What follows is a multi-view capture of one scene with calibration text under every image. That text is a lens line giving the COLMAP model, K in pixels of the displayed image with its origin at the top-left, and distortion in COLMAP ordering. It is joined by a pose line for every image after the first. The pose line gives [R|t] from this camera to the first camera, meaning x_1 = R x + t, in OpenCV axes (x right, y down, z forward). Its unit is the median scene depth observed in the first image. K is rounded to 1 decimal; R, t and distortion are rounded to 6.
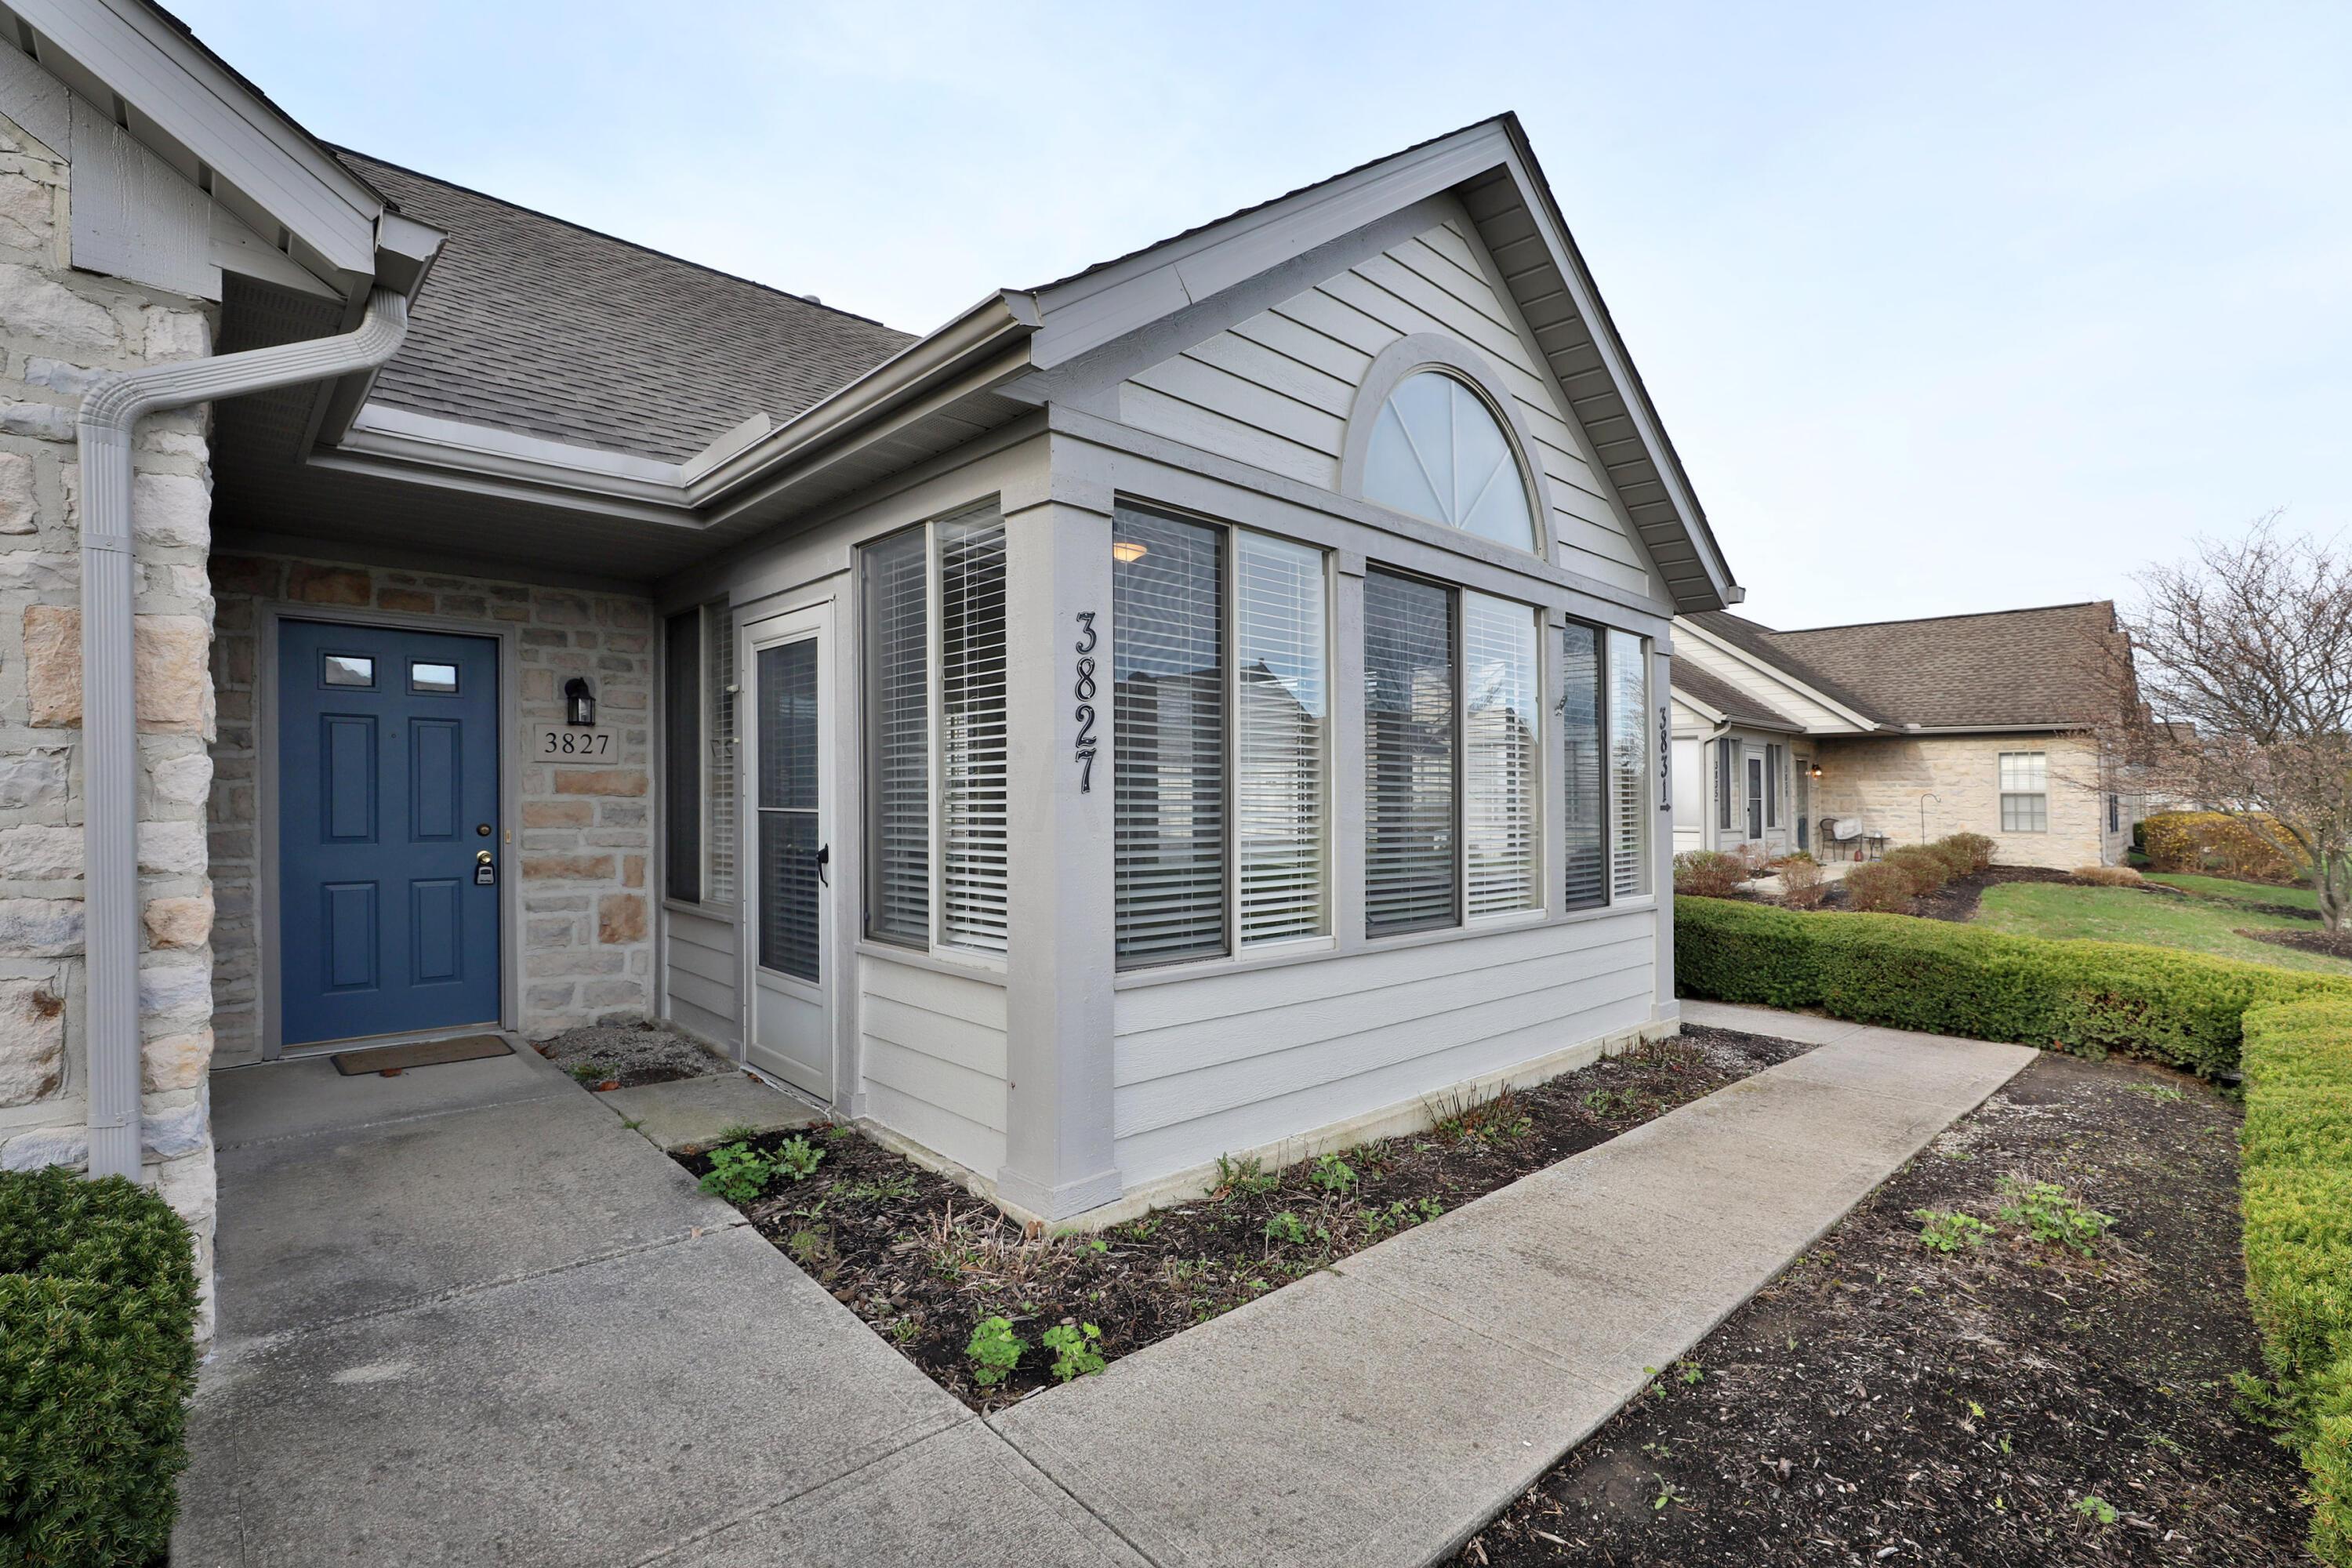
lens RADIAL K [[1097.2, 0, 1181.0], [0, 1097.2, 794.4], [0, 0, 1]] dist [-0.030821, 0.010993]
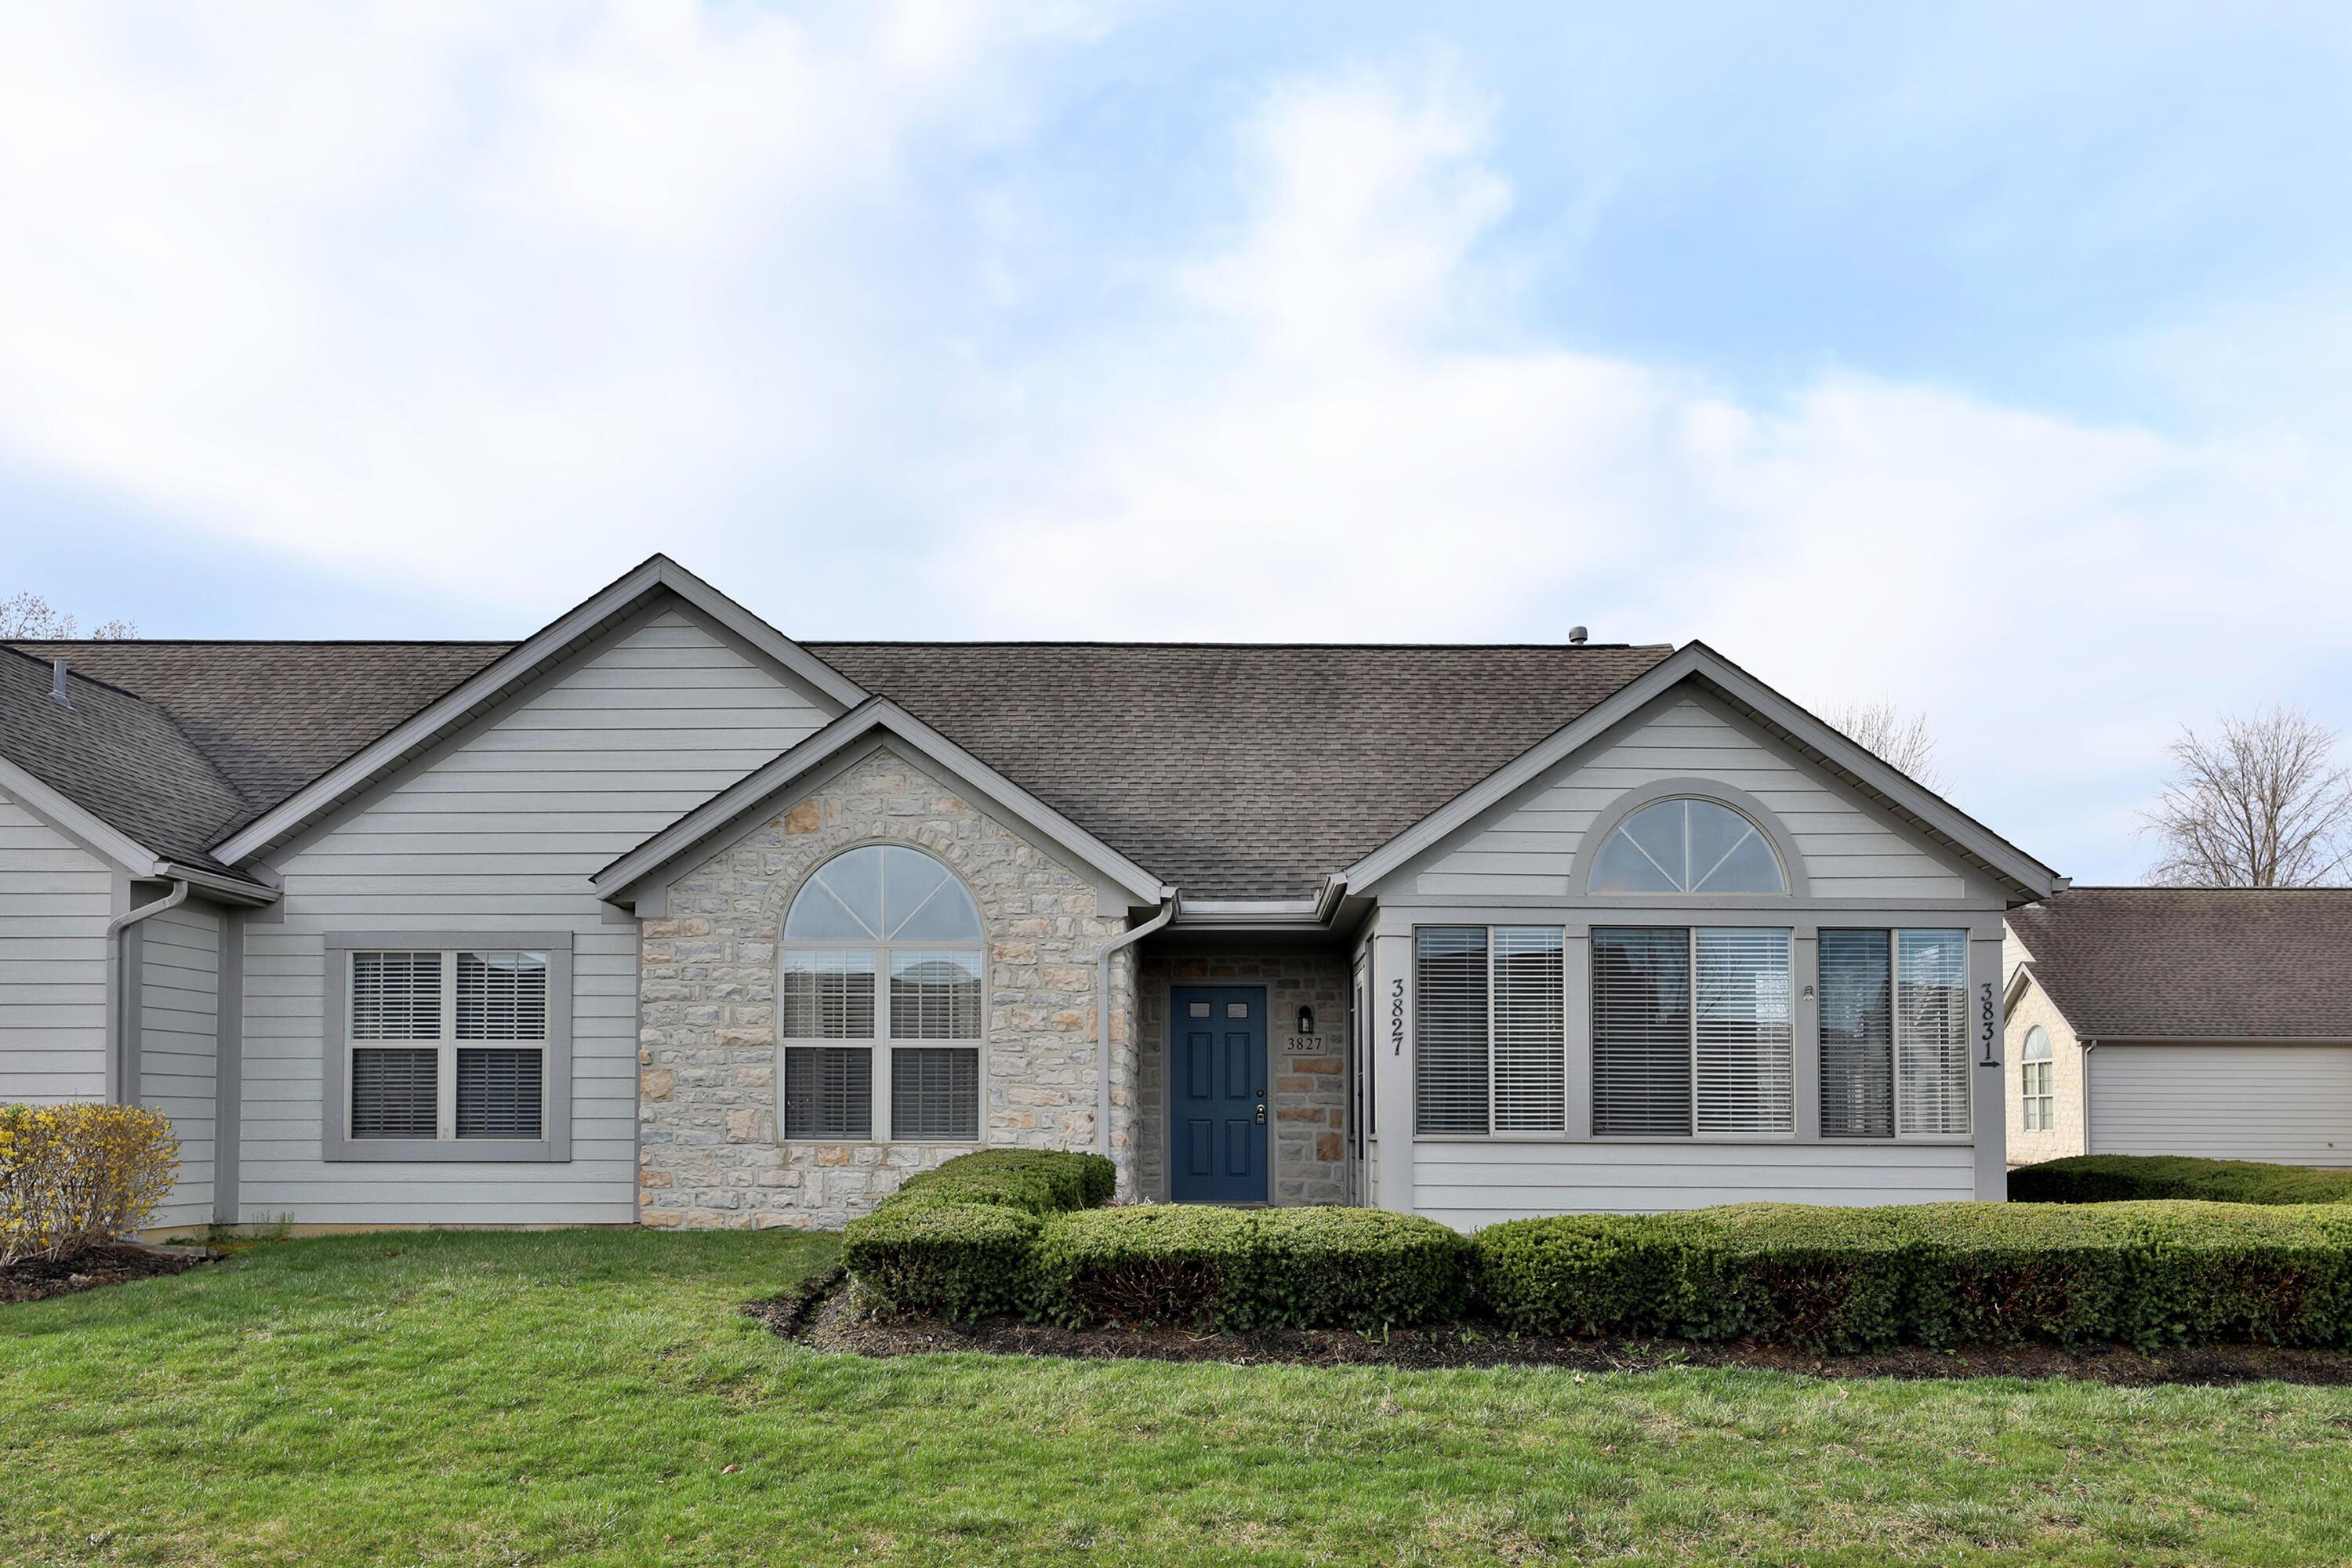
lens RADIAL K [[2800.2, 0, 1176.0], [0, 2800.2, 784.0], [0, 0, 1]] dist [0.015570, 0.007734]
pose [[0.713362, -0.100027, -0.693621, 2.542372], [0.002858, 0.990168, -0.139853, 0.174395], [0.700790, 0.097784, 0.706634, -2.442984]]
